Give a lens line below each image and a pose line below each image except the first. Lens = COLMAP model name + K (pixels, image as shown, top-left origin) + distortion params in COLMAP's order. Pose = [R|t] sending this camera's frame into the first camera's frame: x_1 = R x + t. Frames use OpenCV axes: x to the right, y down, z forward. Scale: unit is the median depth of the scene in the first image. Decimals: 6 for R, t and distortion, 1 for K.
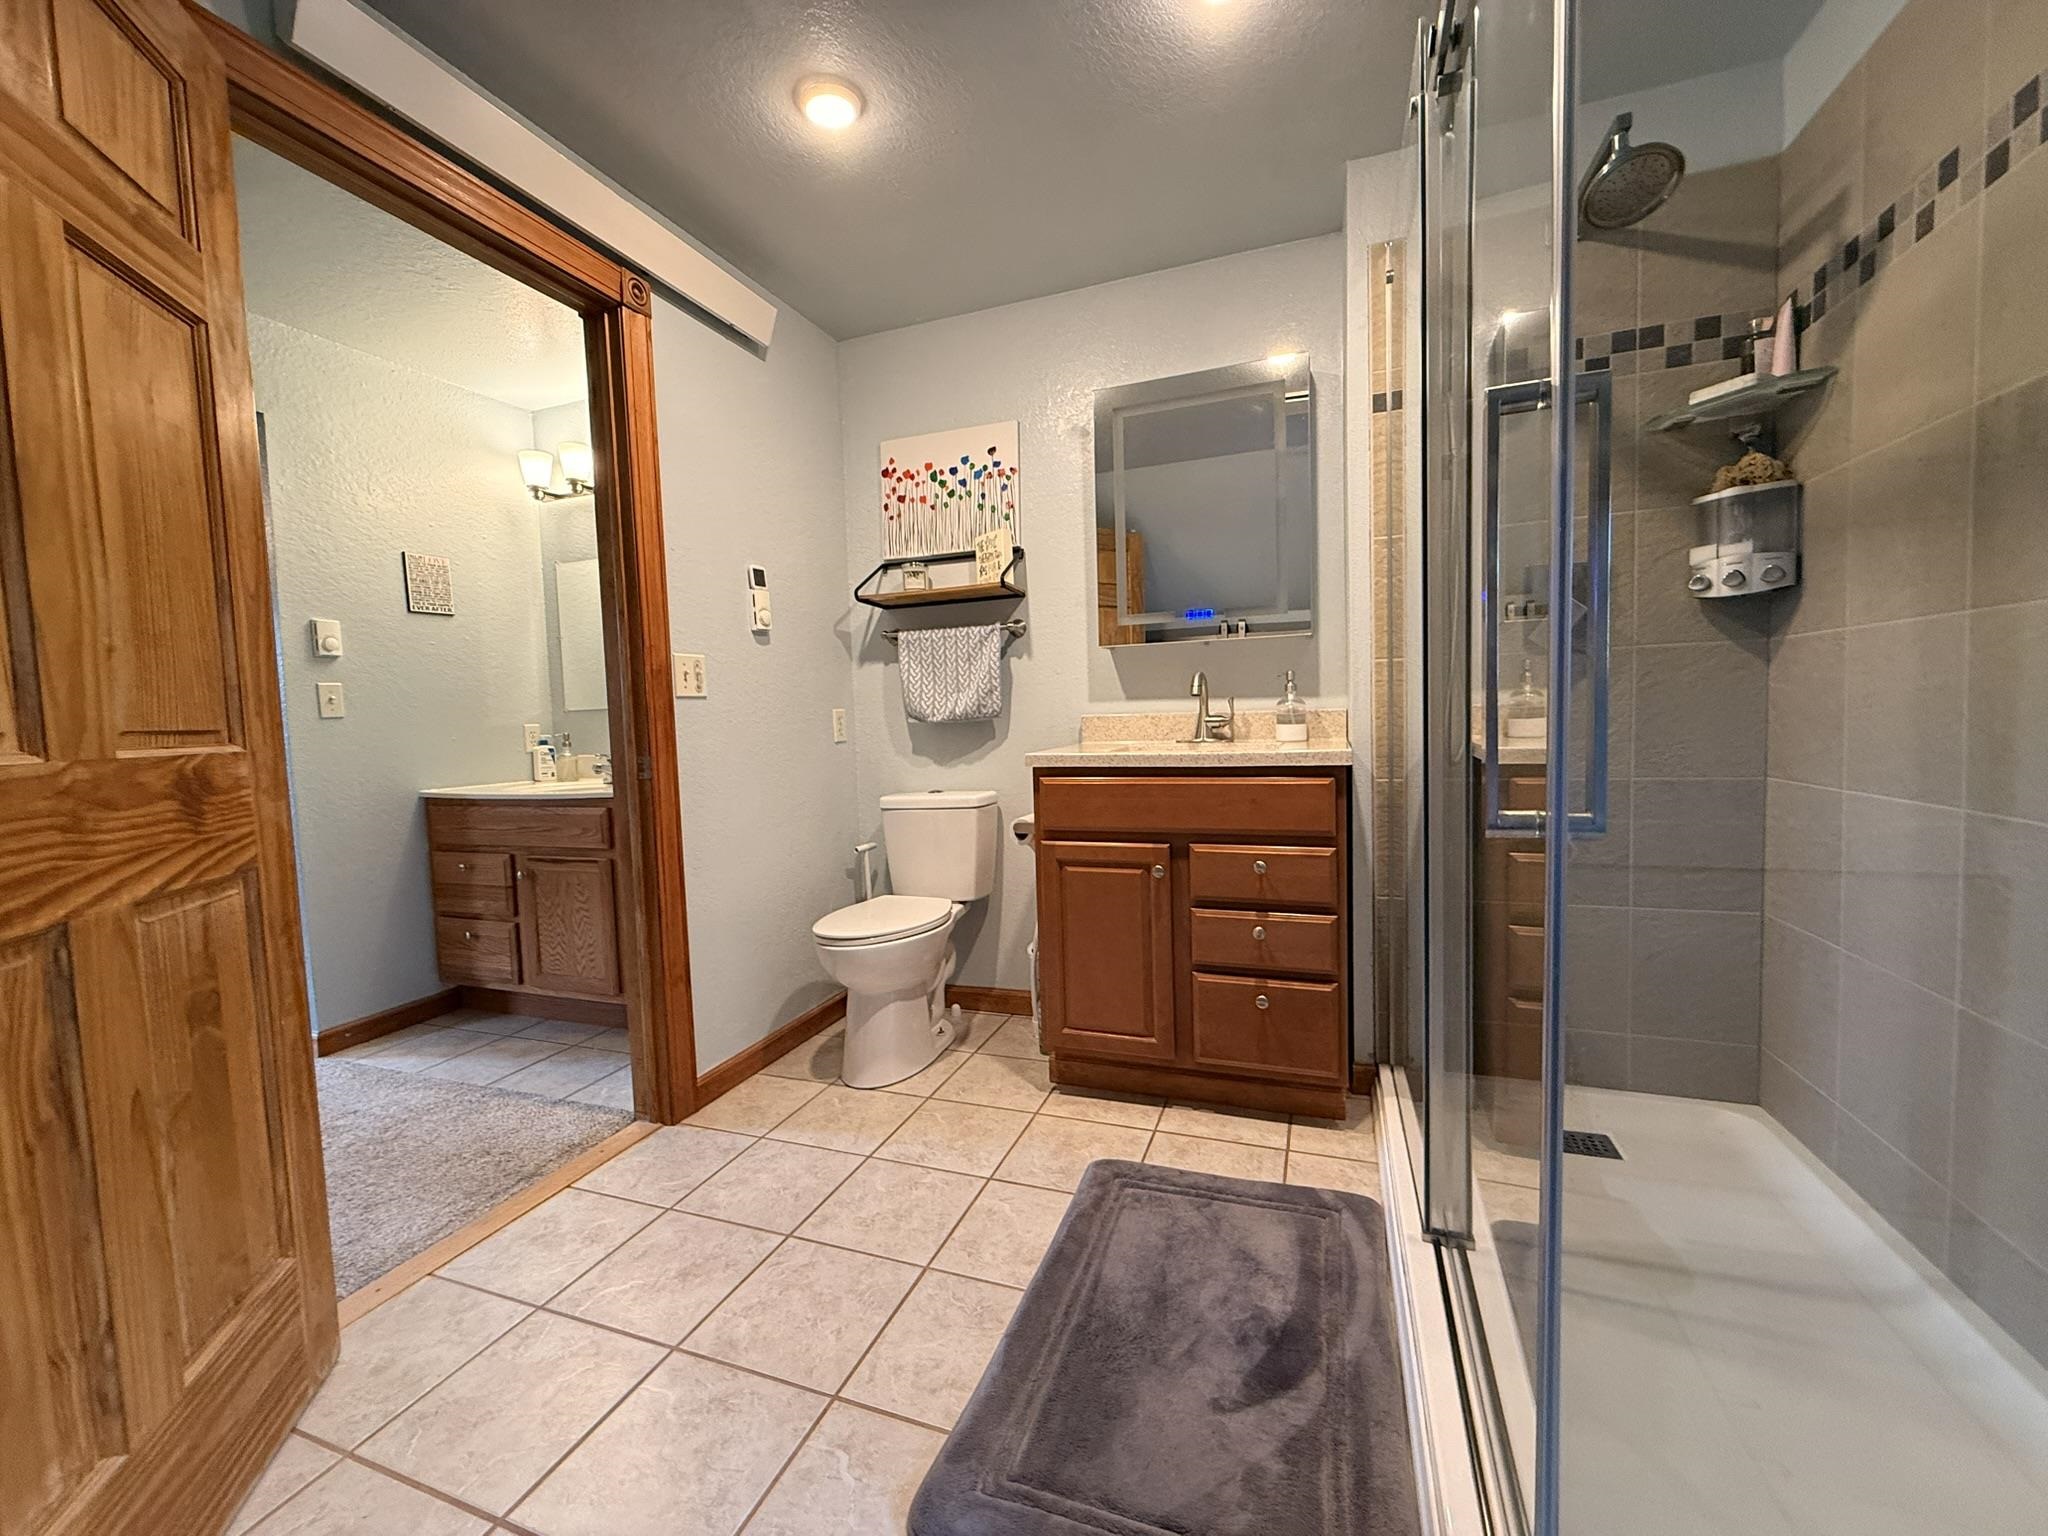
lens RADIAL K [[815.5, 0, 1016.5], [0, 815.5, 769.1], [0, 0, 1]] dist [0.000302, -0.000013]
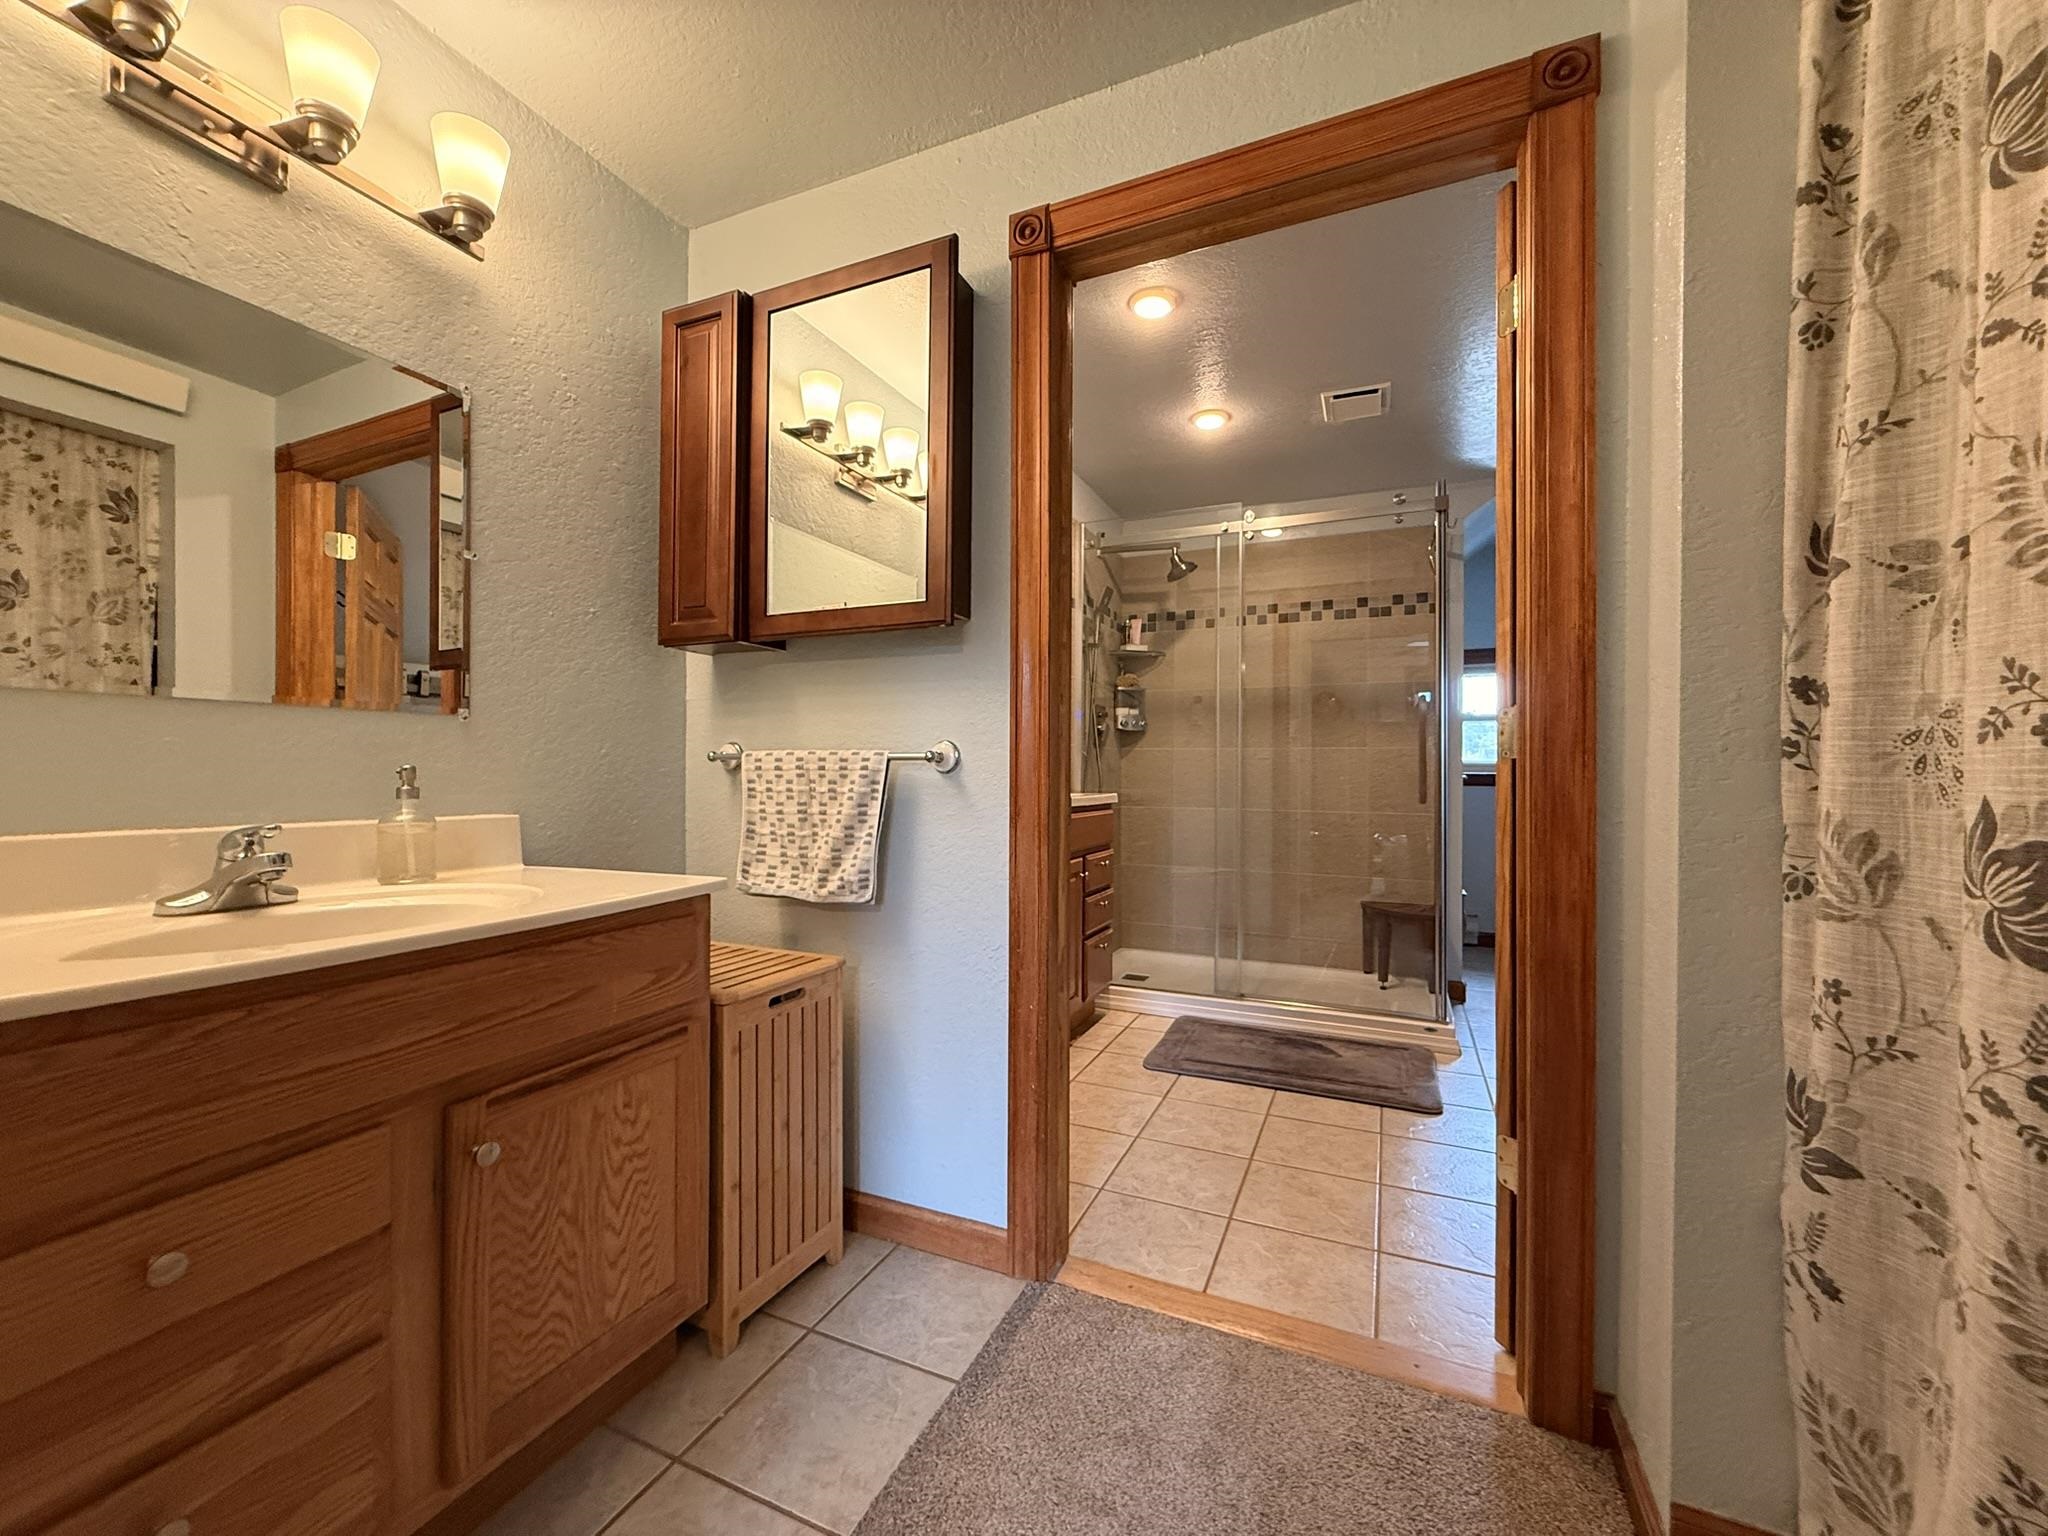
lens RADIAL K [[815.5, 0, 1016.5], [0, 815.5, 769.1], [0, 0, 1]] dist [0.000302, -0.000013]
pose [[0.065257, 0.039817, 0.997074, -1.454002], [0.058373, 0.997340, -0.043648, -0.012406], [-0.996160, 0.061051, 0.062759, 1.121494]]
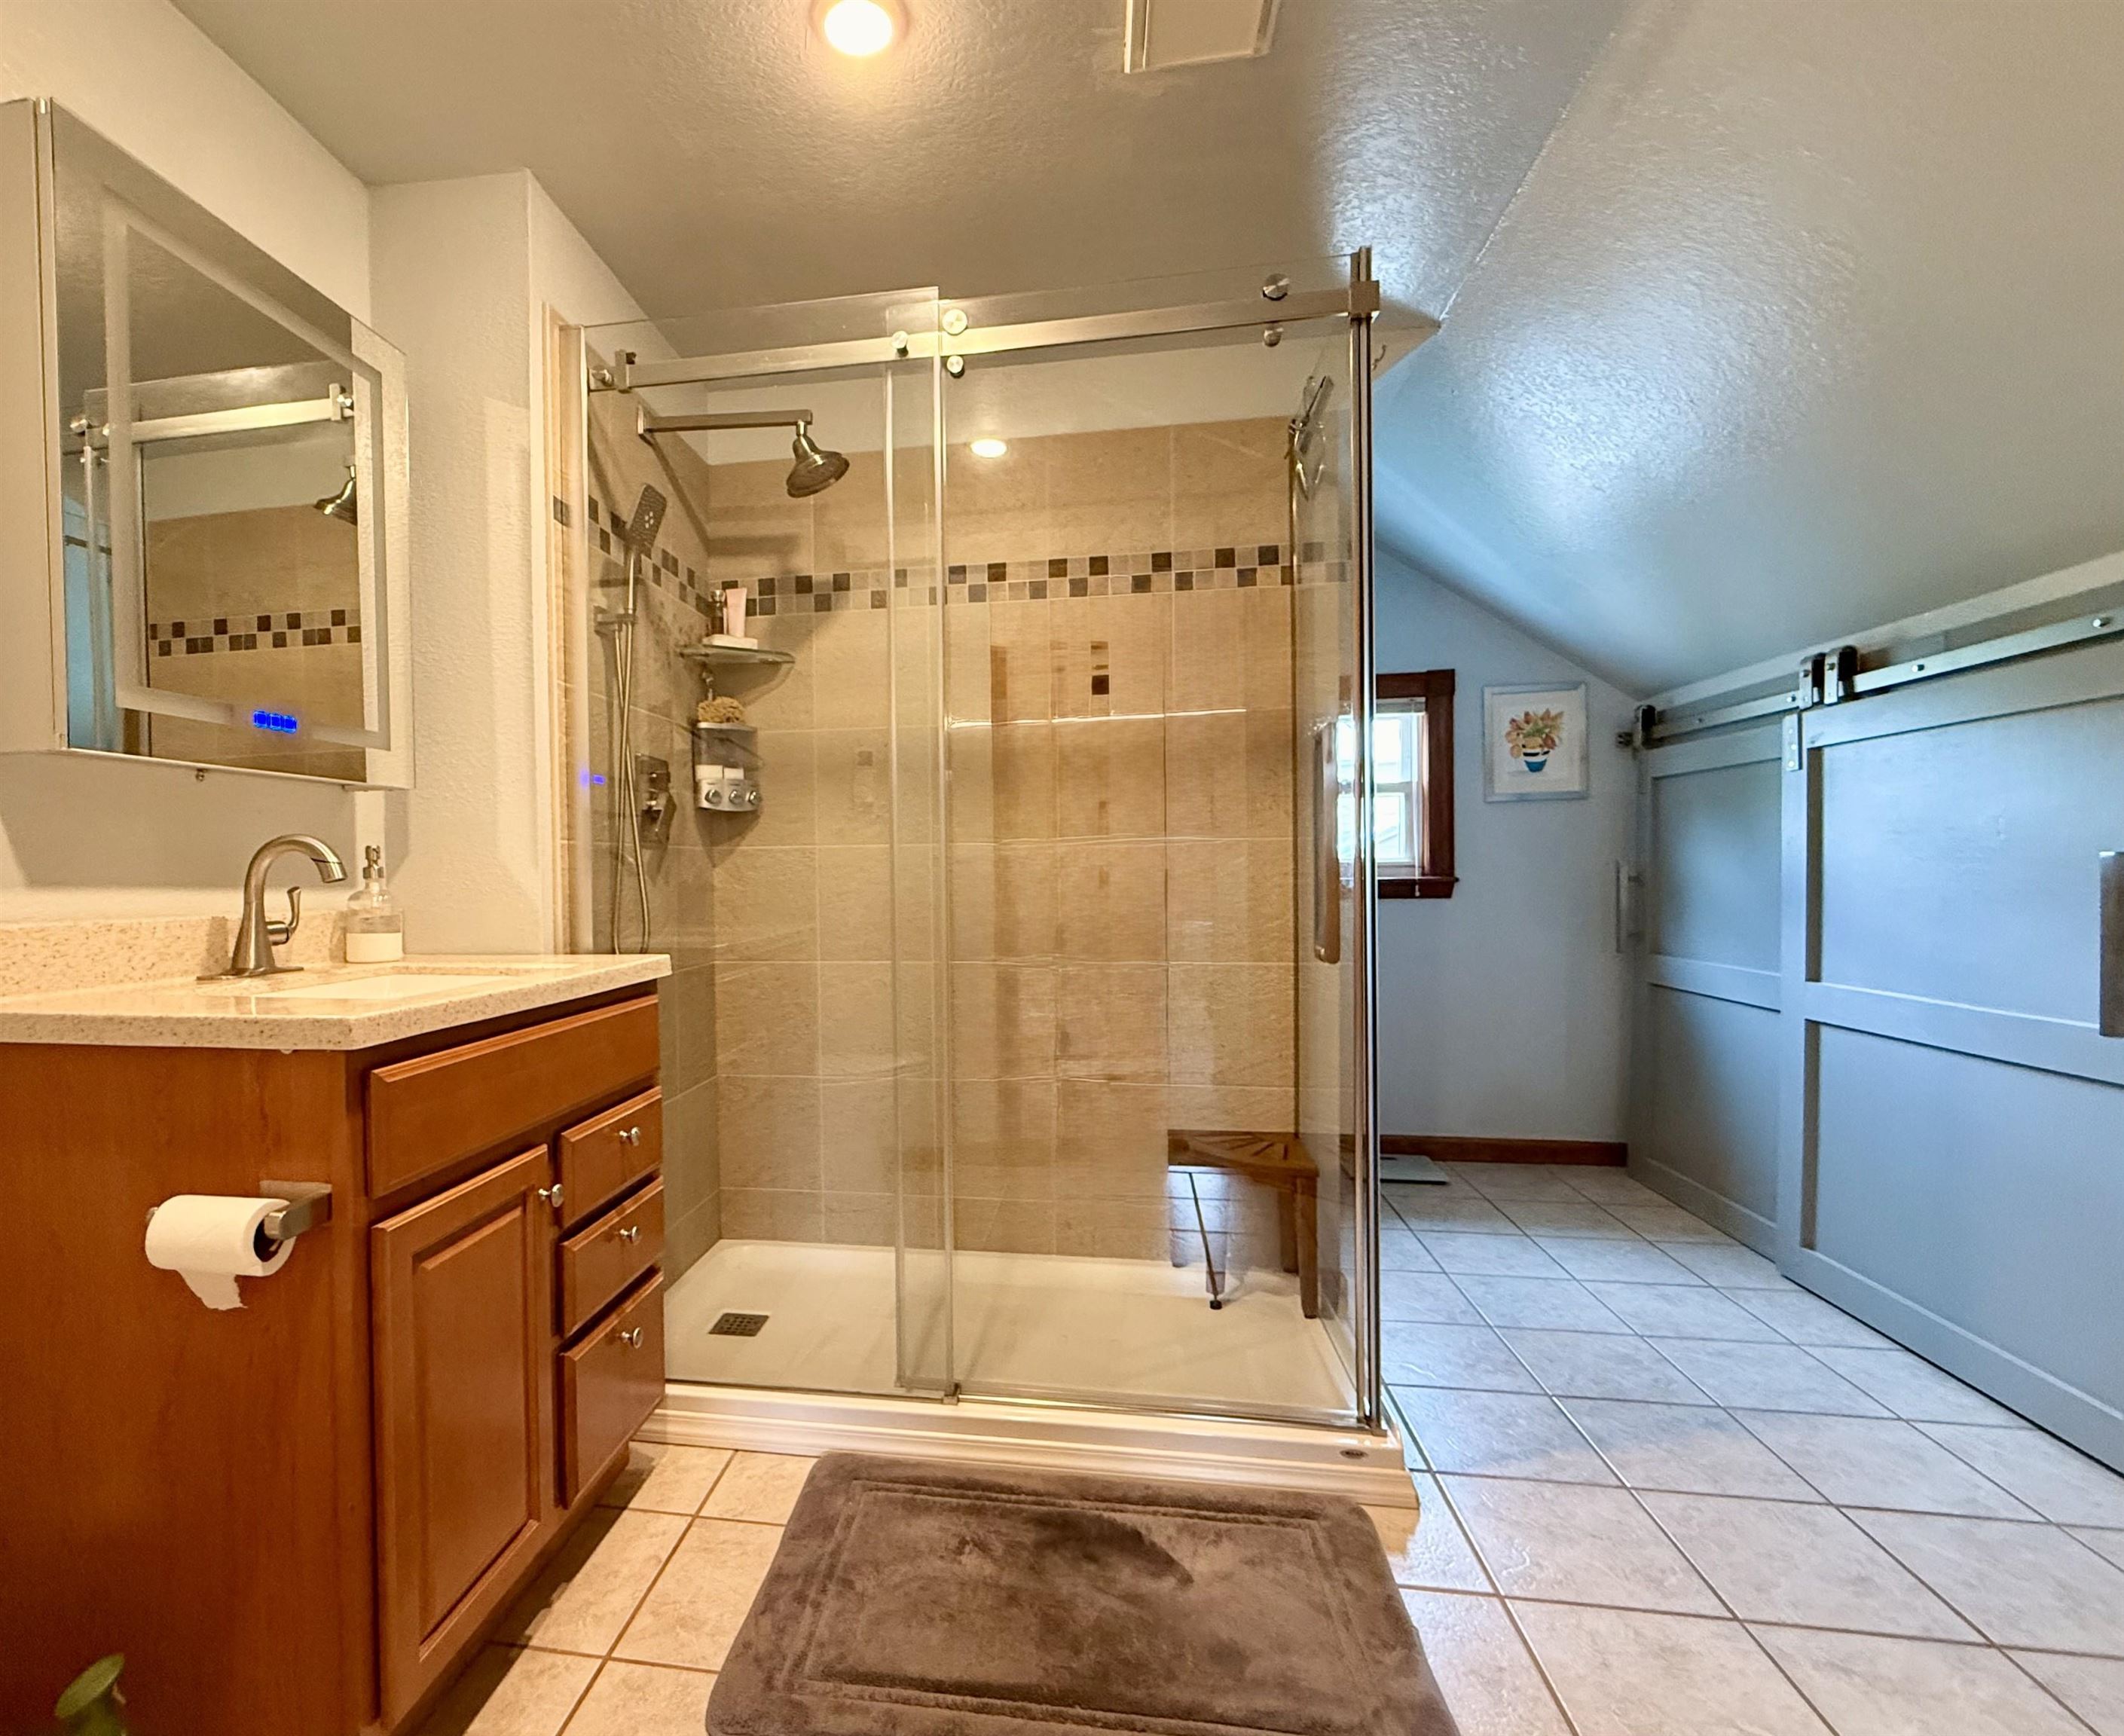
lens RADIAL K [[1010.1, 0, 926.6], [0, 1010.1, 877.6], [0, 0, 1]] dist [-0.000738, -0.000028]
pose [[-0.193847, 0.030106, 0.980570, -0.609715], [0.085113, 0.996276, -0.013762, -0.064540], [-0.977333, 0.080791, -0.195688, 0.955105]]
